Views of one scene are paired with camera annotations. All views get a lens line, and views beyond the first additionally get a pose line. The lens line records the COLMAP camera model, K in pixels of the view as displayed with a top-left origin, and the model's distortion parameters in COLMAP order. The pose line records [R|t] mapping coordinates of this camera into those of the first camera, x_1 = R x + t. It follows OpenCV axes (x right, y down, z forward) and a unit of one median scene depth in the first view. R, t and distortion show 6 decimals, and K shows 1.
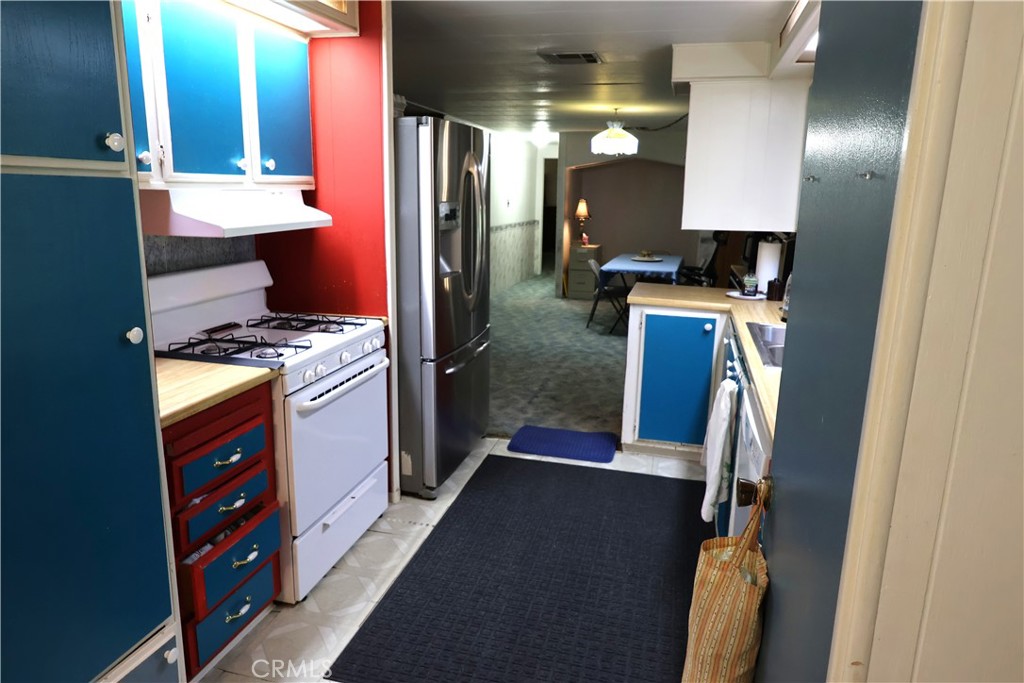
lens RADIAL K [[663.9, 0, 509.3], [0, 663.9, 335.1], [0, 0, 1]] dist [-0.000287, -0.000402]
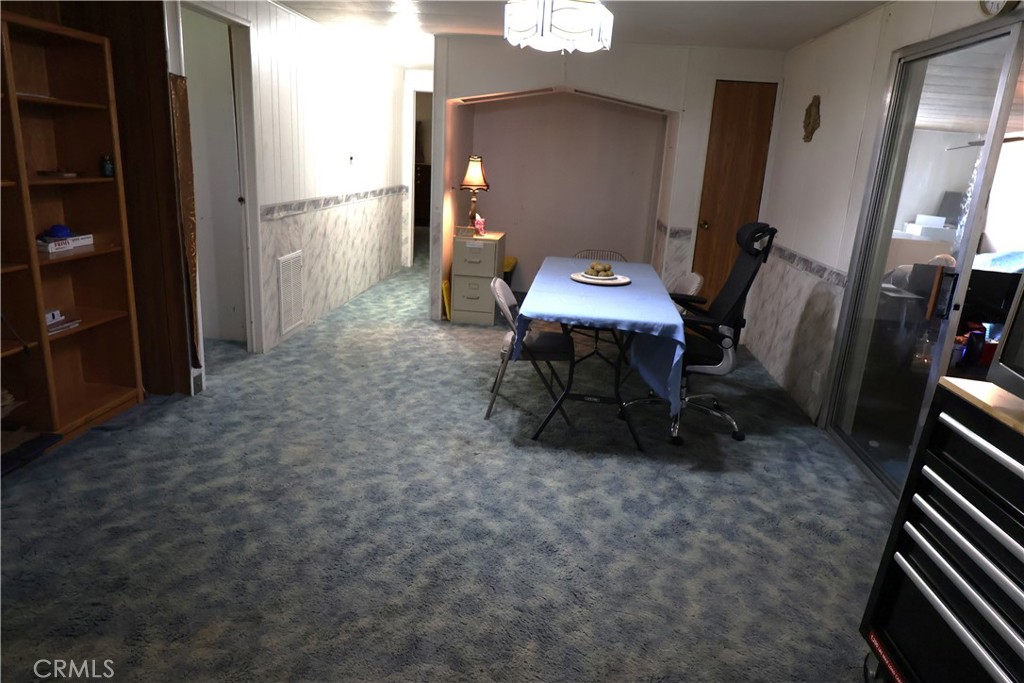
lens RADIAL K [[663.9, 0, 509.3], [0, 663.9, 335.1], [0, 0, 1]] dist [-0.000287, -0.000402]
pose [[0.985581, -0.005112, 0.169125, 0.067611], [-0.005096, 0.998193, 0.059867, -0.139250], [-0.169126, -0.059866, 0.983775, 0.692094]]
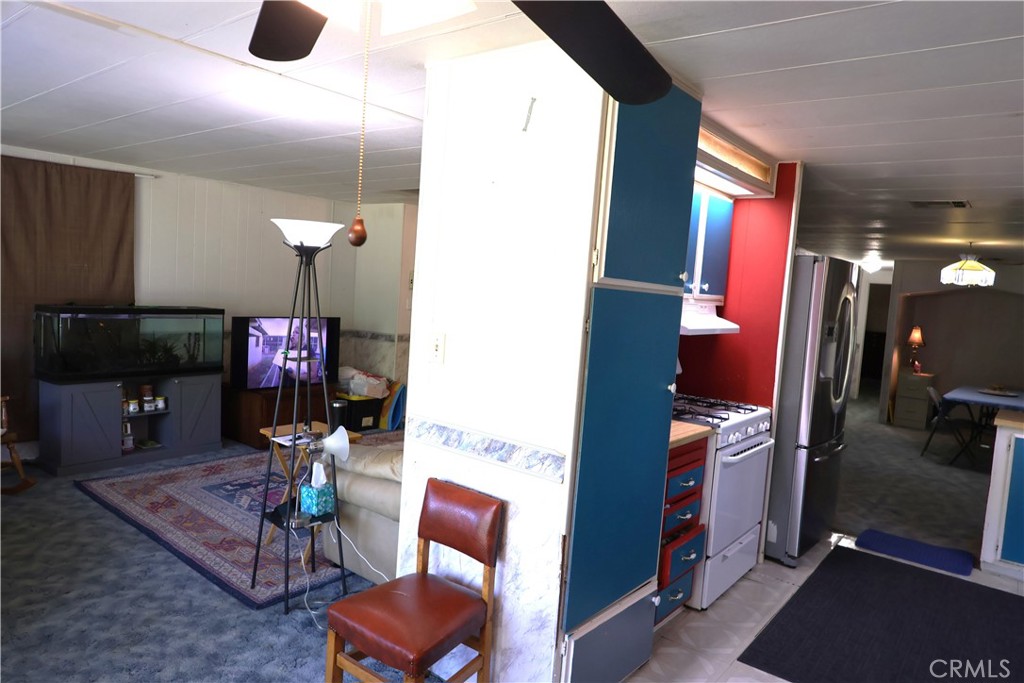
lens RADIAL K [[658.4, 0, 512.1], [0, 658.4, 333.9], [0, 0, 1]] dist [0.000296, 0.000949]
pose [[0.912925, 0.074748, -0.401224, -0.076871], [-0.140711, 0.980455, -0.137507, 0.041788], [0.383103, 0.181990, 0.905600, -0.187160]]
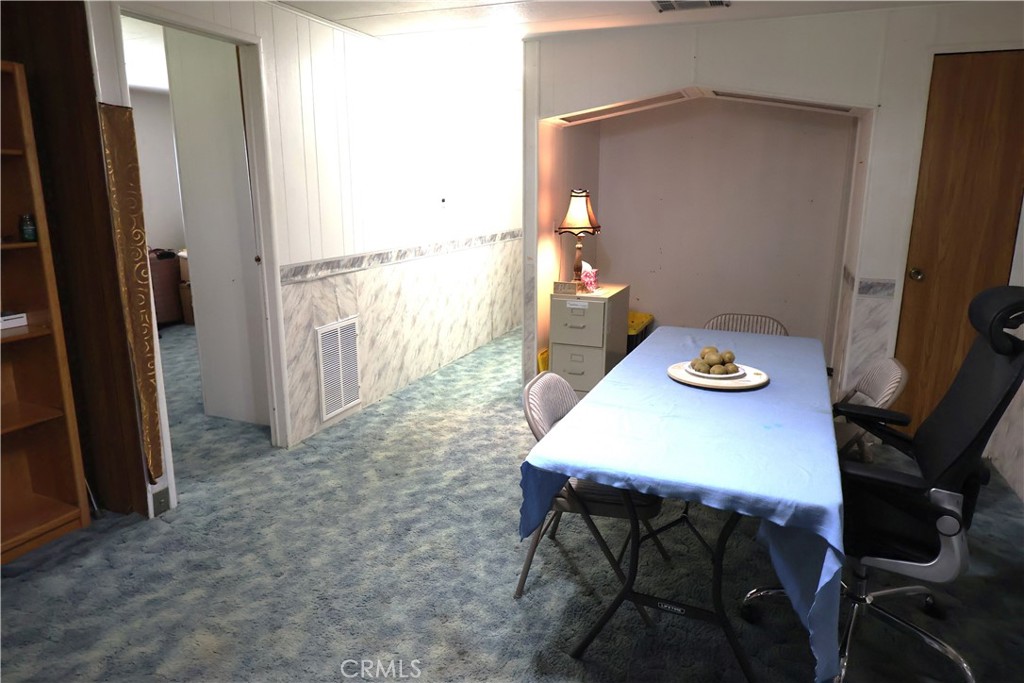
lens RADIAL K [[663.9, 0, 509.3], [0, 663.9, 335.1], [0, 0, 1]] dist [-0.000287, -0.000402]
pose [[0.992959, 0.013057, -0.117739, 0.201003], [-0.012099, 0.999888, 0.008847, -0.186538], [0.117841, -0.007360, 0.993005, 0.928622]]
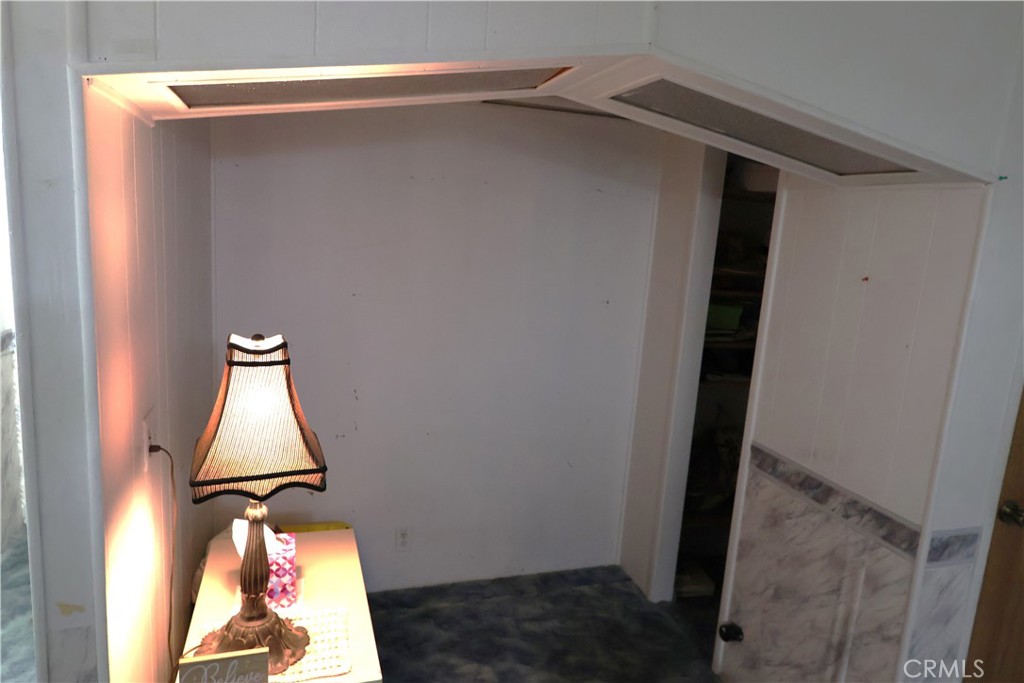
lens RADIAL K [[663.9, 0, 509.3], [0, 663.9, 335.1], [0, 0, 1]] dist [-0.000287, -0.000402]
pose [[0.838935, -0.052724, 0.541672, 0.138013], [0.061288, 0.998118, 0.002229, -0.347180], [-0.540770, 0.031328, 0.840587, 1.470831]]
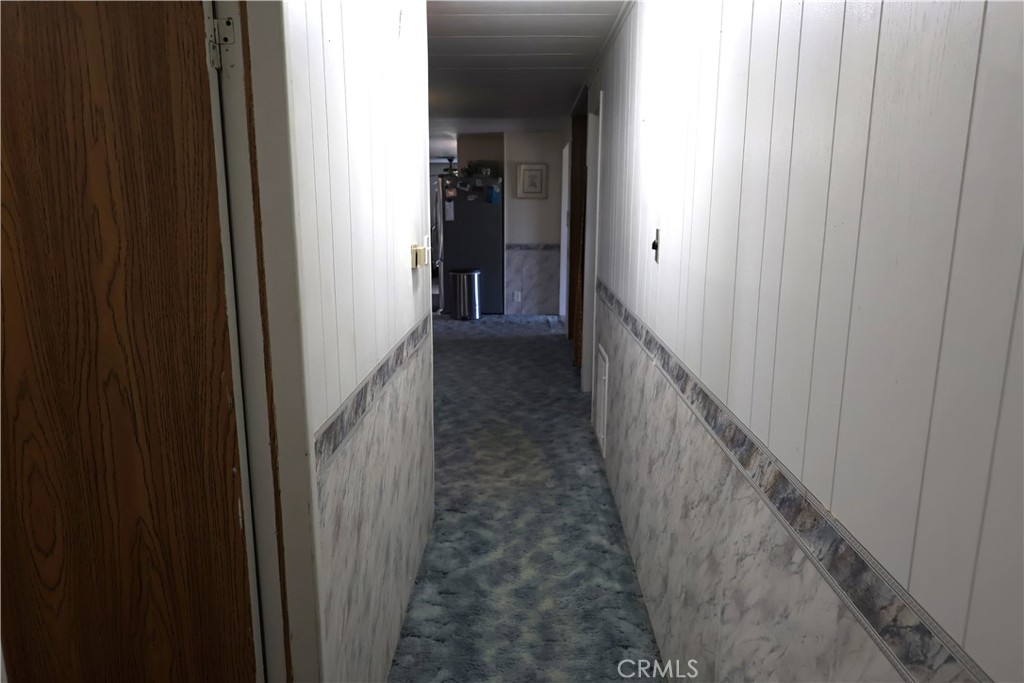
lens RADIAL K [[663.9, 0, 509.3], [0, 663.9, 335.1], [0, 0, 1]] dist [-0.000287, -0.000402]
pose [[-0.971465, 0.026172, -0.235734, 0.188708], [-0.069785, 0.918359, 0.389546, -0.472790], [0.226684, 0.394881, -0.890327, 2.217140]]
